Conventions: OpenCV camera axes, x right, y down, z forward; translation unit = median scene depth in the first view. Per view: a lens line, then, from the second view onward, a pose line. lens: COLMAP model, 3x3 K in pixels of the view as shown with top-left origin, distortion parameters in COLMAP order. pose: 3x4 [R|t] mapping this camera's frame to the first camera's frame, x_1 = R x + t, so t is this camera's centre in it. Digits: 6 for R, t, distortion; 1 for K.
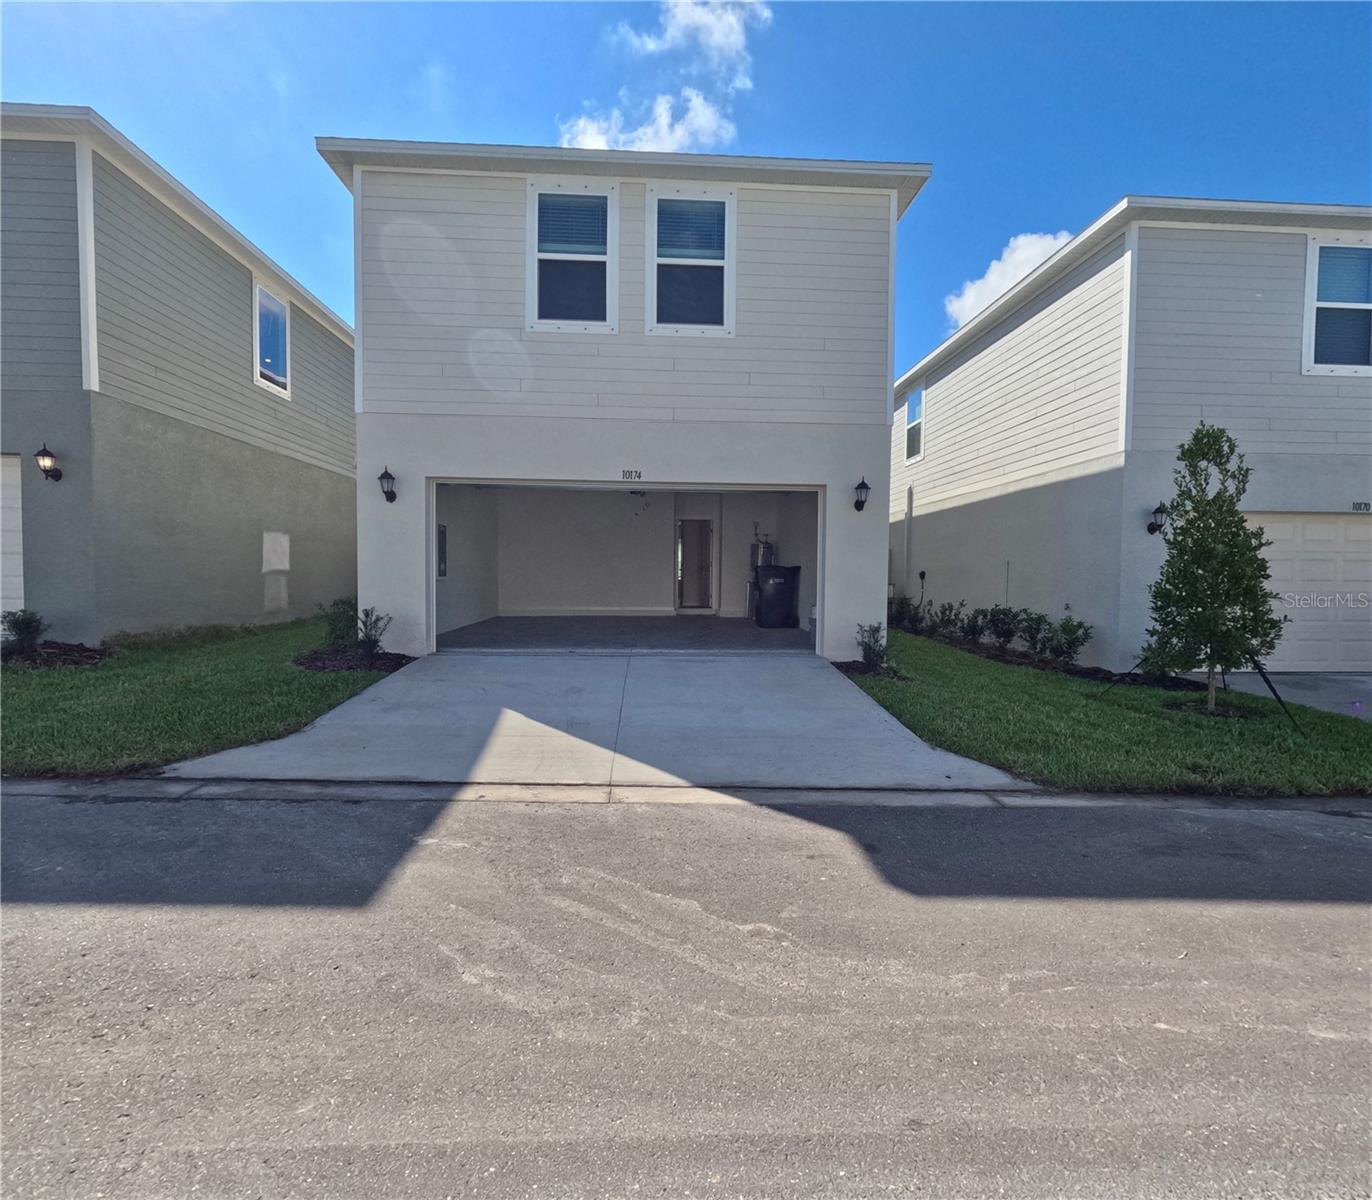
lens RADIAL K [[643.3, 0, 686.0], [0, 643.3, 600.0], [0, 0, 1]] dist [-0.003567, -0.000515]
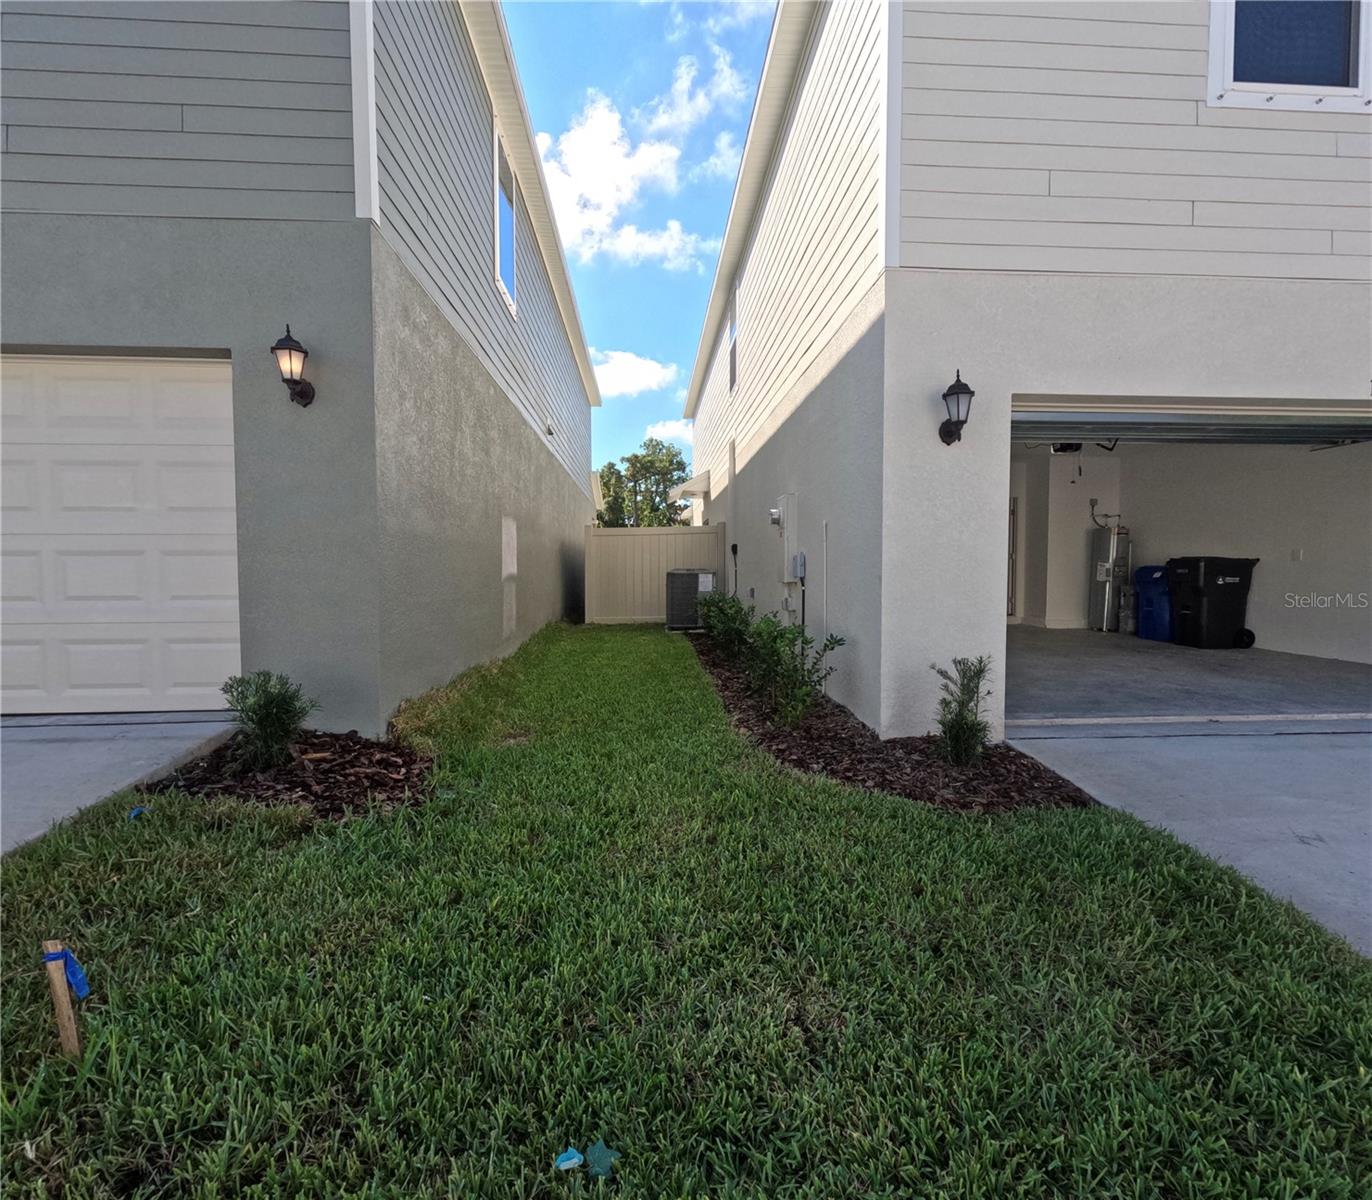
lens RADIAL K [[658.6, 0, 687.9], [0, 658.6, 597.6], [0, 0, 1]] dist [0.001578, 0.000790]
pose [[0.999870, -0.014511, 0.007077, -0.674169], [0.014490, 0.999891, 0.002928, -0.033985], [-0.007119, -0.002825, 0.999971, 0.476294]]
